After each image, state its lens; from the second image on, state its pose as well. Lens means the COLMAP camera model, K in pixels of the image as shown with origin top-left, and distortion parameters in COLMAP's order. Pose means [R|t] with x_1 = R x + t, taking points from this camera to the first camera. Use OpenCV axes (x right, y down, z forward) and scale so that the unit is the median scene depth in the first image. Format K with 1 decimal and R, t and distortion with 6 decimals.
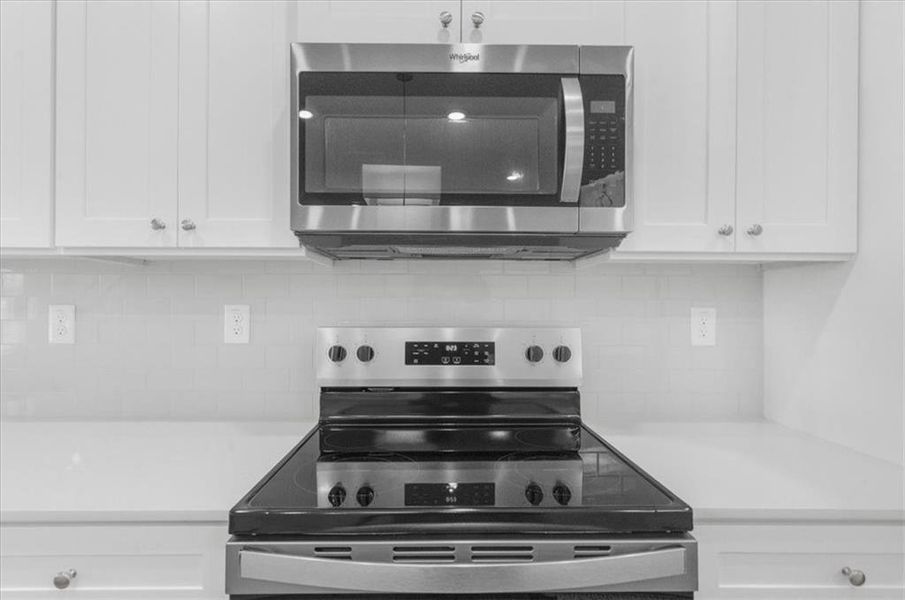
lens RADIAL K [[437.4, 0, 436.9], [0, 437.4, 304.0], [0, 0, 1]] dist [0.002801, -0.000063]
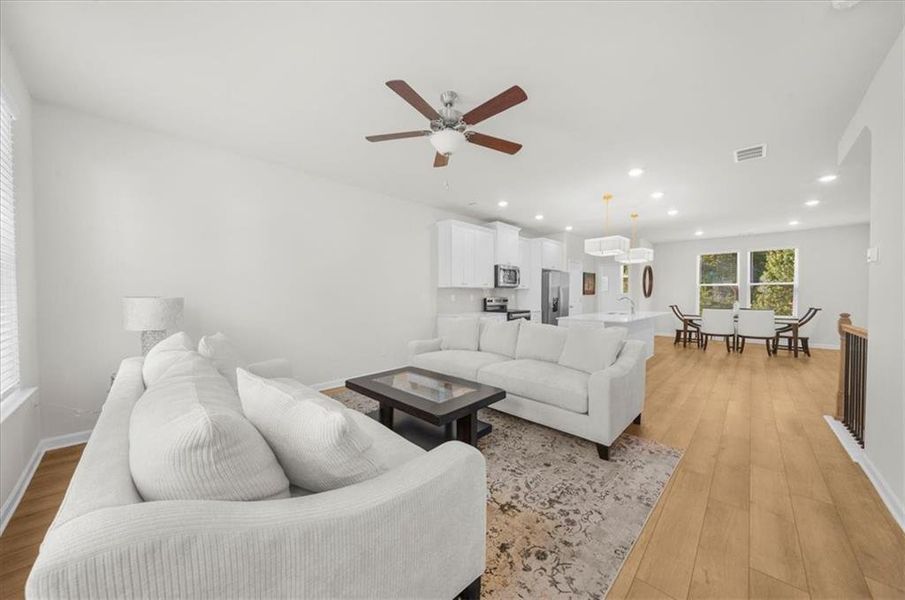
lens RADIAL K [[315.3, 0, 443.9], [0, 315.3, 300.8], [0, 0, 1]] dist [-0.006432, 0.000751]
pose [[0.701811, -0.019429, 0.712098, -4.447133], [0.004142, 0.999722, 0.023195, -0.013140], [-0.712351, -0.013329, 0.701697, -2.098030]]
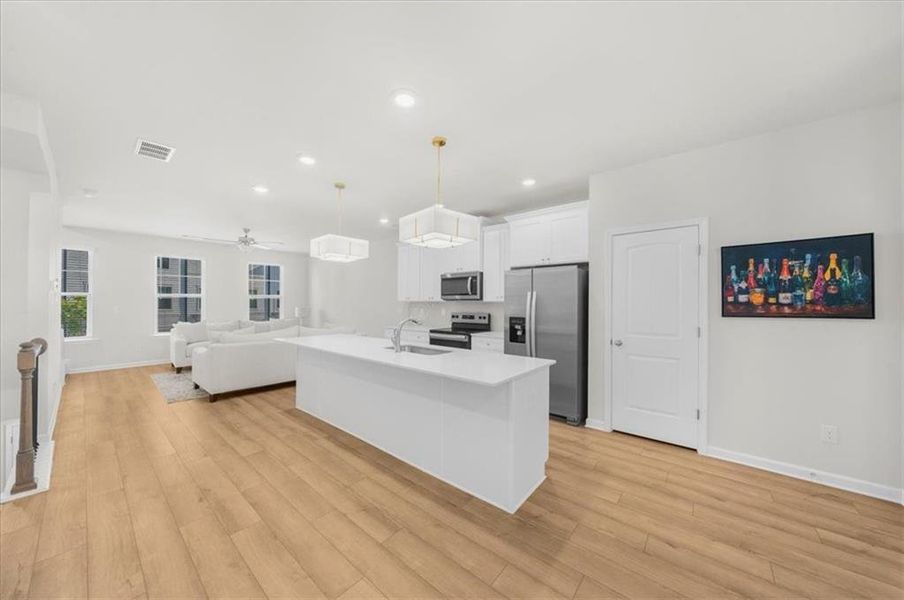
lens RADIAL K [[314.9, 0, 445.3], [0, 314.9, 301.4], [0, 0, 1]] dist [-0.006432, 0.000751]
pose [[0.758571, -0.006492, -0.651558, 2.555160], [0.003660, 0.999977, -0.005703, -0.074307], [0.651580, 0.001941, 0.758577, -2.398950]]
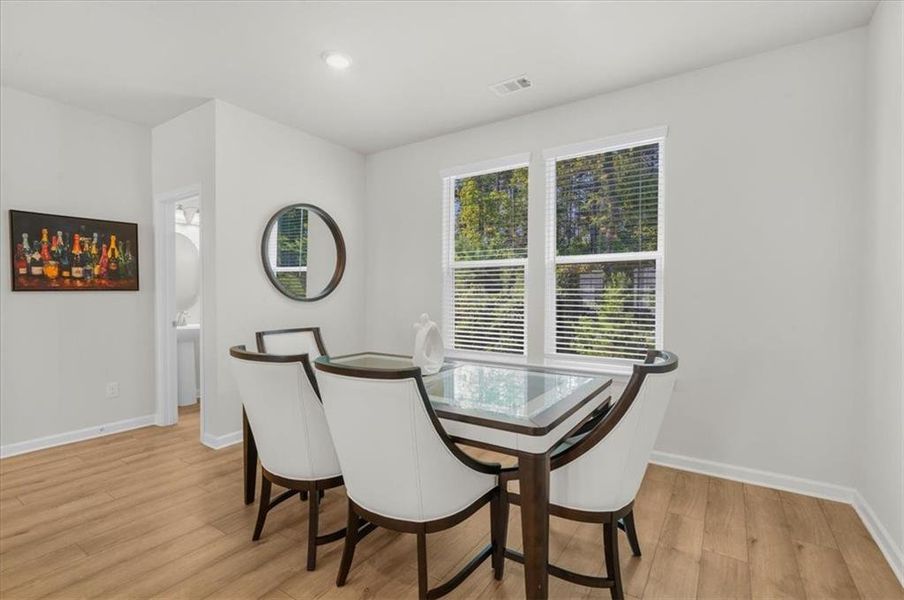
lens RADIAL K [[416.5, 0, 442.4], [0, 416.5, 303.6], [0, 0, 1]] dist [0.000675, -0.000886]
pose [[0.567066, -0.021878, 0.823382, 1.988671], [0.000007, 0.999647, 0.026558, 0.037794], [-0.823672, -0.015054, 0.566866, -3.044219]]
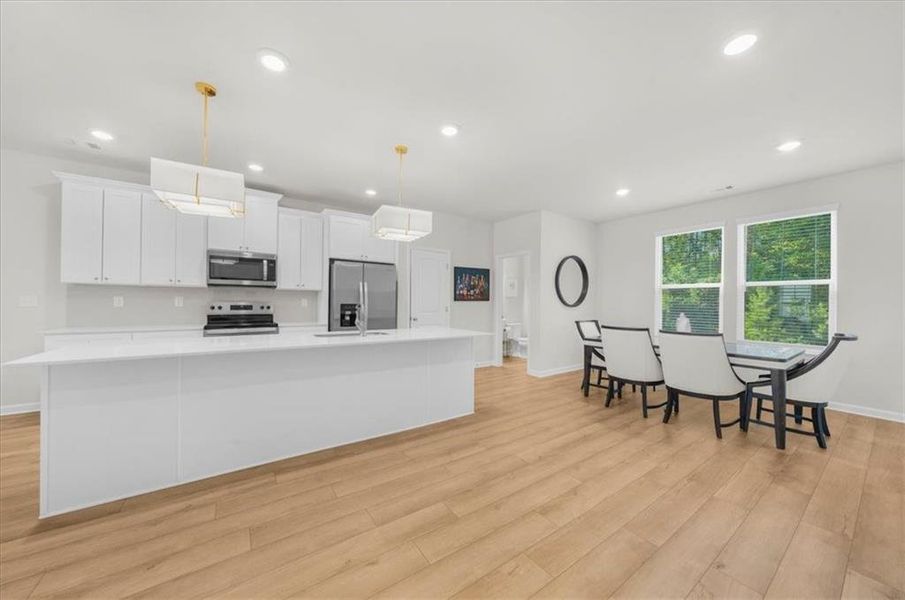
lens RADIAL K [[311.8, 0, 445.0], [0, 311.8, 302.5], [0, 0, 1]] dist [-0.003091, -0.000416]
pose [[0.827305, 0.001090, 0.561751, -0.043314], [-0.006533, 0.999949, 0.007681, 0.018374], [-0.561714, -0.010024, 0.827270, -3.077600]]
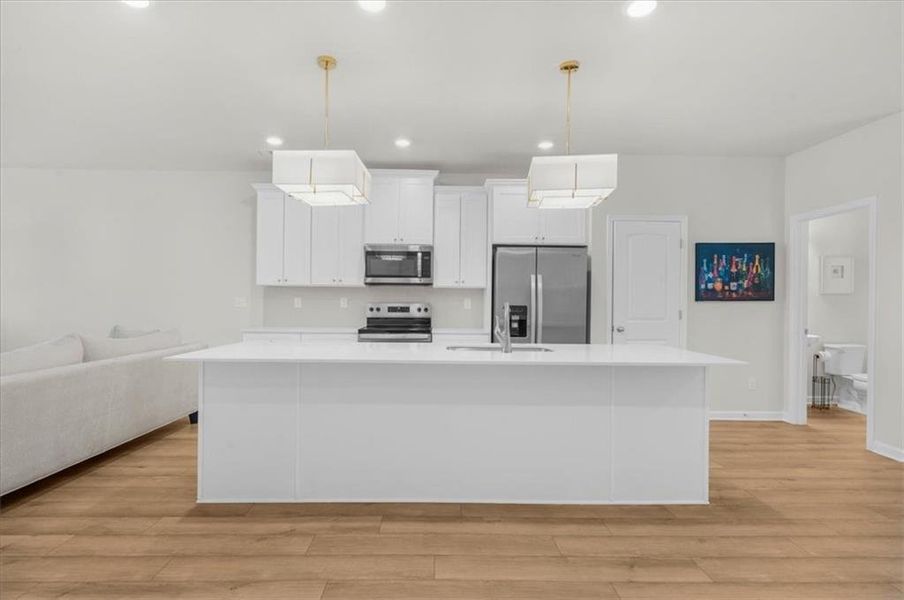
lens RADIAL K [[421.5, 0, 444.6], [0, 421.5, 302.7], [0, 0, 1]] dist [0.002871, -0.001220]
pose [[0.999862, 0.001903, 0.016523, 0.397540], [-0.002020, 0.999973, 0.007061, 0.021483], [-0.016509, -0.007094, 0.999839, -2.984636]]
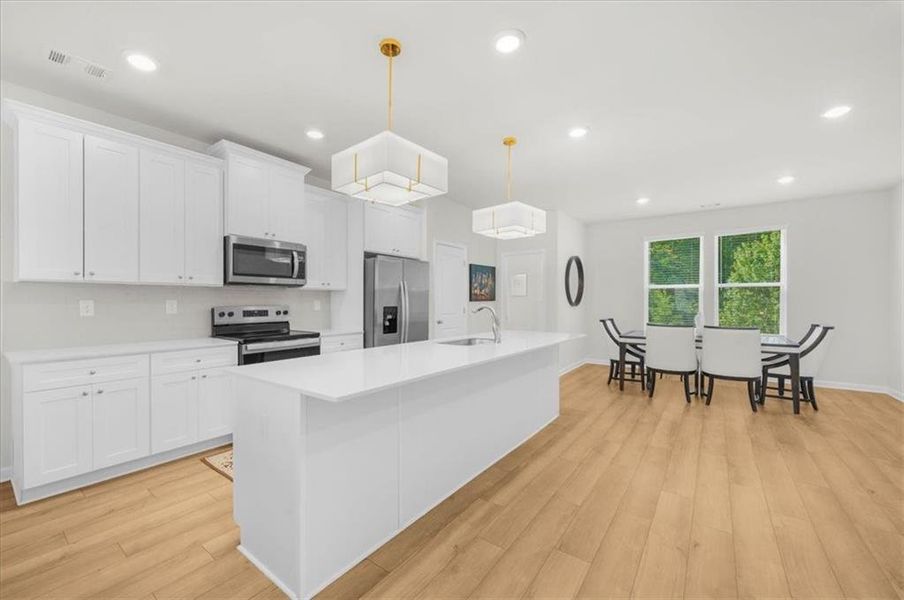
lens RADIAL K [[363.9, 0, 445.7], [0, 363.9, 298.7], [0, 0, 1]] dist [0.005497, 0.000588]
pose [[0.595343, -0.000653, 0.803471, -1.447071], [0.000494, 1.000000, 0.000448, -0.007291], [-0.803471, 0.000130, 0.595344, -2.030756]]
